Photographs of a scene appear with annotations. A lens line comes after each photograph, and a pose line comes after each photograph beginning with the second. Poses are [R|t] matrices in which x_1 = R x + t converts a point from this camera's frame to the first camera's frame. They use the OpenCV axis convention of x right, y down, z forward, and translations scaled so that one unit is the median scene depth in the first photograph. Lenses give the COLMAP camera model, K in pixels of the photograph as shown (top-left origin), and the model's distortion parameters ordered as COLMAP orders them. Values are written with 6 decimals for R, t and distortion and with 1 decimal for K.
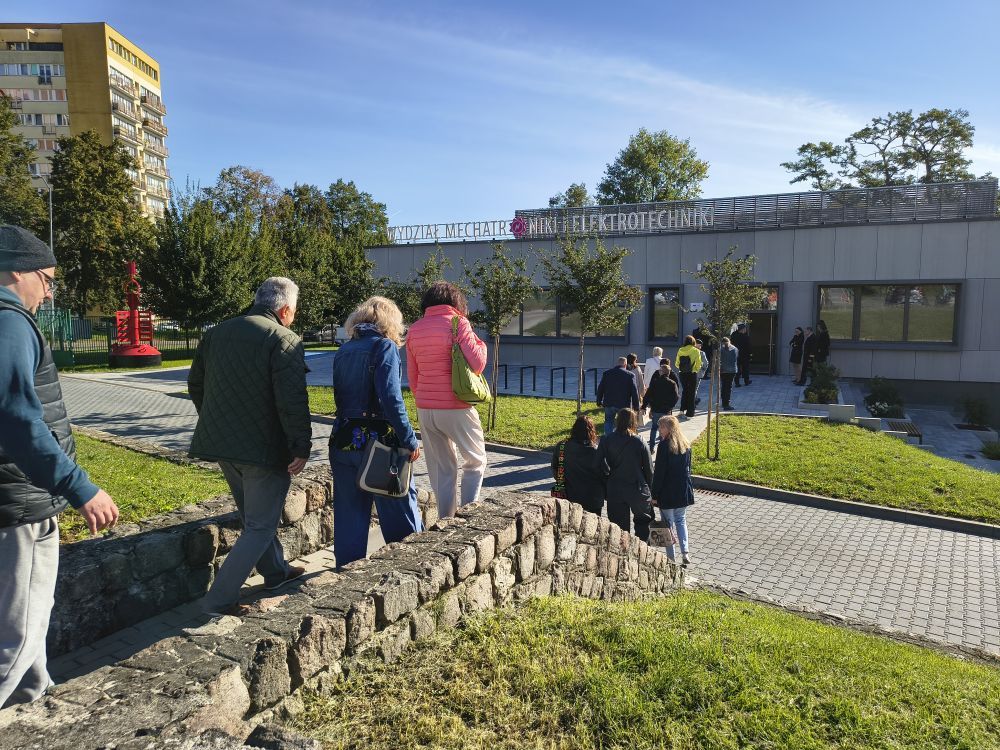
lens RADIAL K [[681.1, 0, 500.0], [0, 681.1, 375.0], [0, 0, 1]] dist [0.043403, -0.071864]
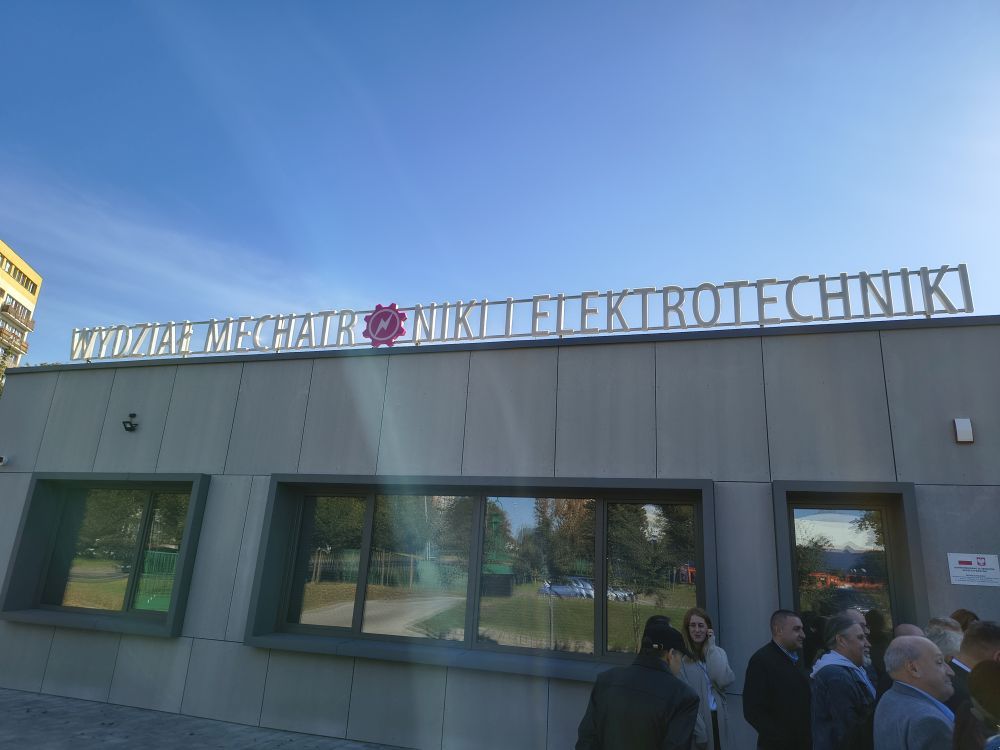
lens RADIAL K [[681.1, 0, 500.0], [0, 681.1, 375.0], [0, 0, 1]] dist [0.043403, -0.071864]
pose [[0.989640, 0.103883, 0.099102, 0.054553], [-0.054632, 0.910813, -0.409189, -0.041372], [-0.132771, 0.399535, 0.907052, 0.661207]]
